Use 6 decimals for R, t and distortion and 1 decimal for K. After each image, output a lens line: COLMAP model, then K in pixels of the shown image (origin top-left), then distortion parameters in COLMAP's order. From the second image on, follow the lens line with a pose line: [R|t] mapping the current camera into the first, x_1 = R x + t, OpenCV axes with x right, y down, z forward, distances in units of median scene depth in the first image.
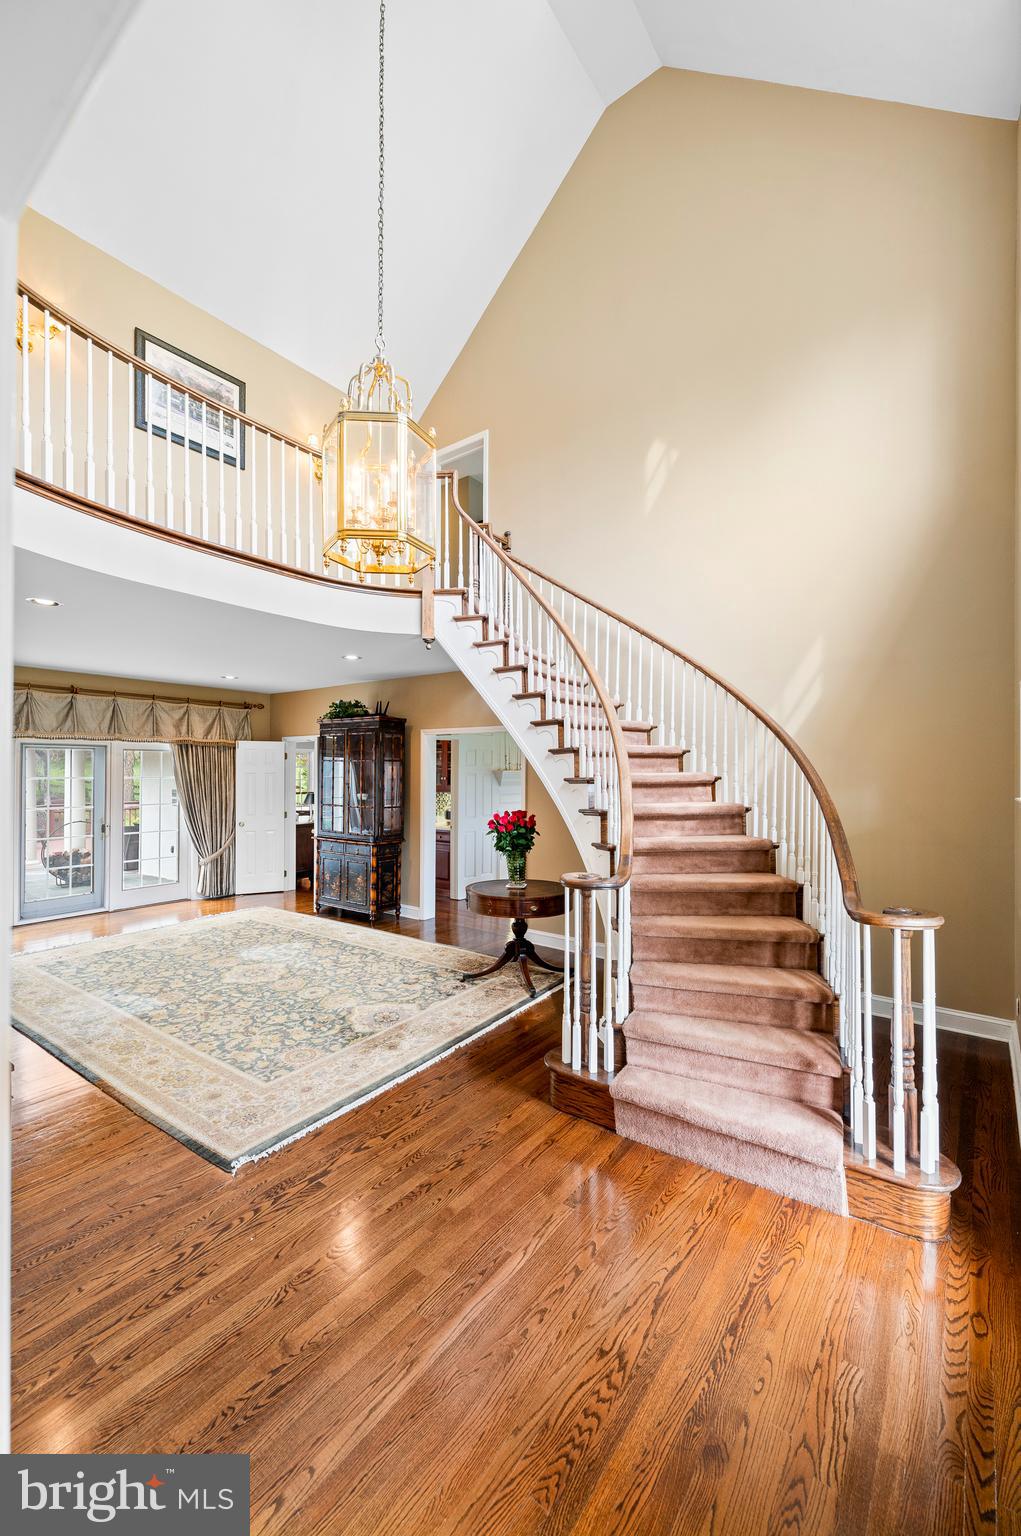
lens RADIAL K [[609.7, 0, 512.2], [0, 609.7, 775.6], [0, 0, 1]] dist [-0.000005, -0.000177]
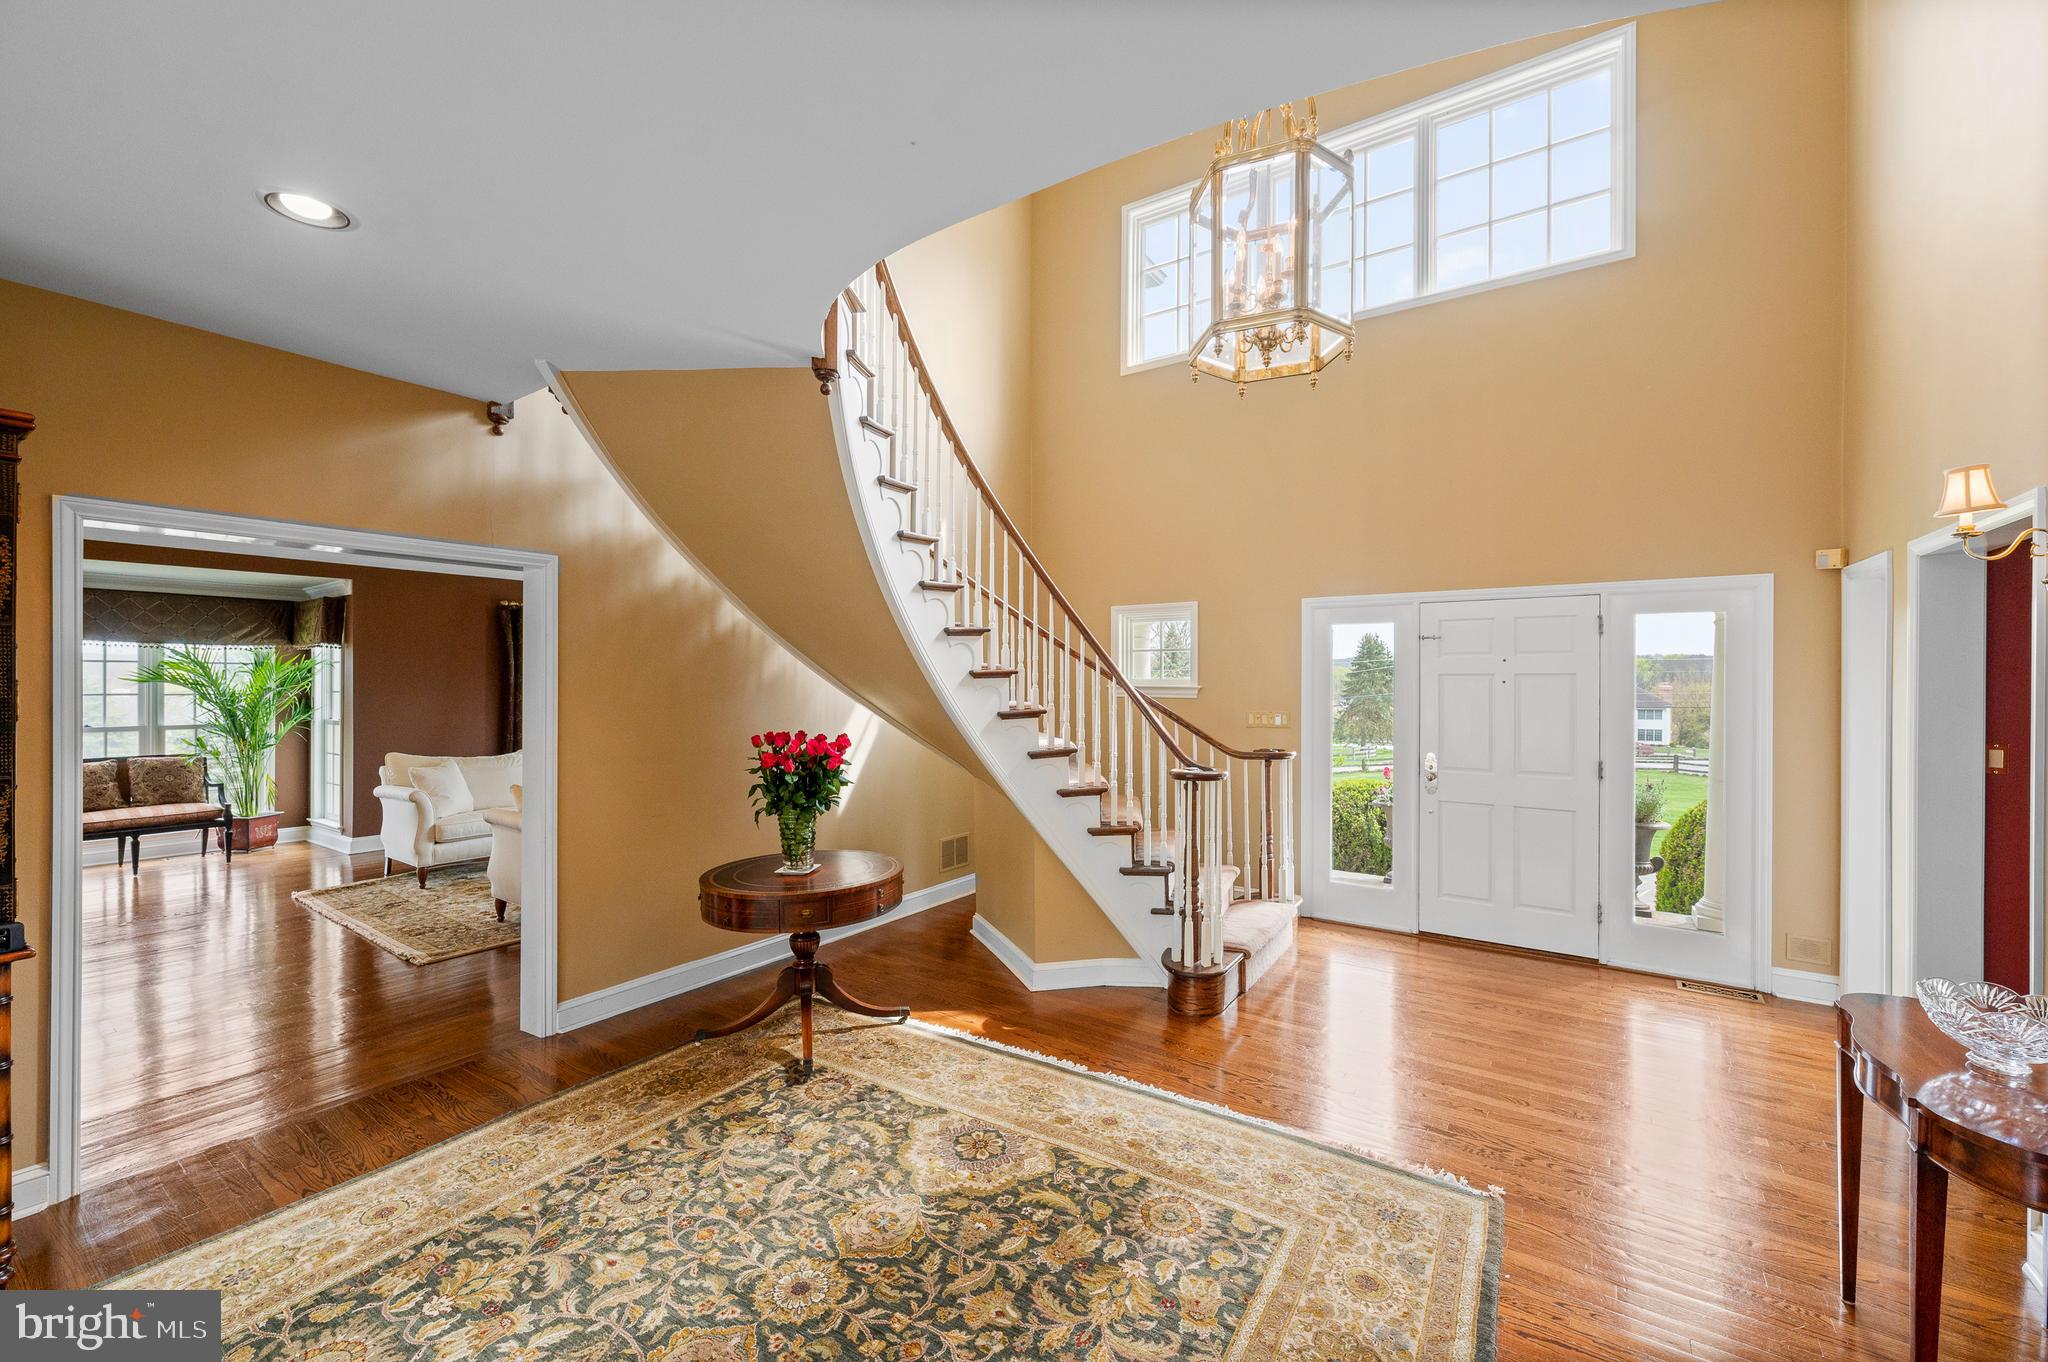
lens RADIAL K [[813.0, 0, 1024.4], [0, 813.0, 679.1], [0, 0, 1]] dist [-0.000005, -0.000177]
pose [[-0.036037, 0.004335, 0.999341, -0.842064], [0.005481, 0.999976, -0.004140, 0.018331], [-0.999335, 0.005328, -0.036060, 0.951474]]
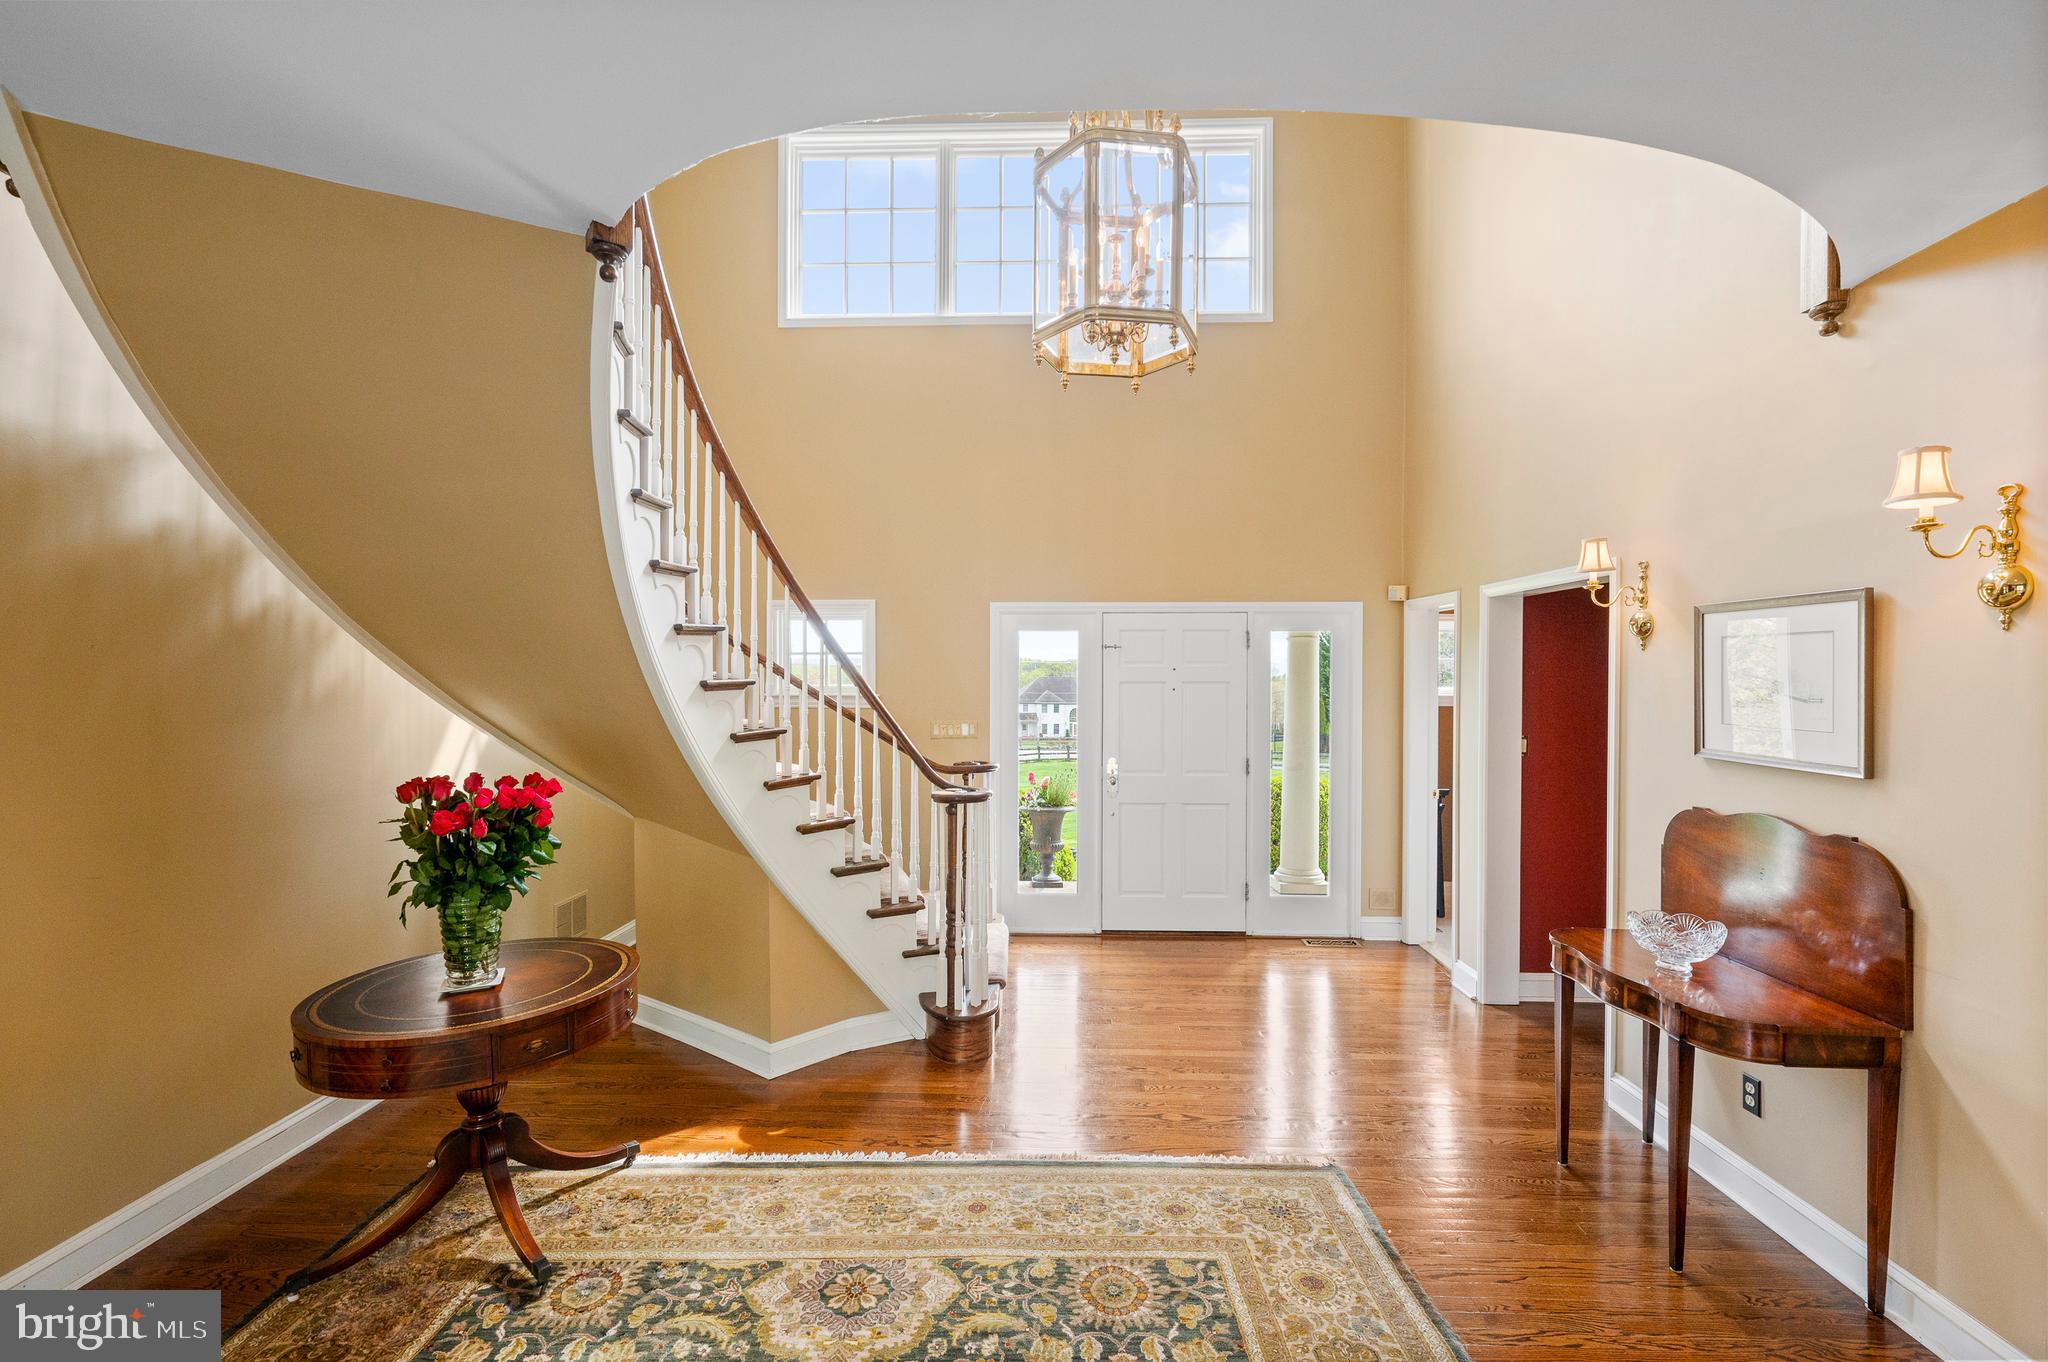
lens RADIAL K [[884.5, 0, 1023.5], [0, 884.5, 690.0], [0, 0, 1]] dist [-0.002174, 0.000480]
pose [[-0.564972, -0.005819, 0.825090, -0.707113], [0.006645, 0.999911, 0.011602, 0.005147], [-0.825083, 0.012038, -0.564883, 1.184417]]
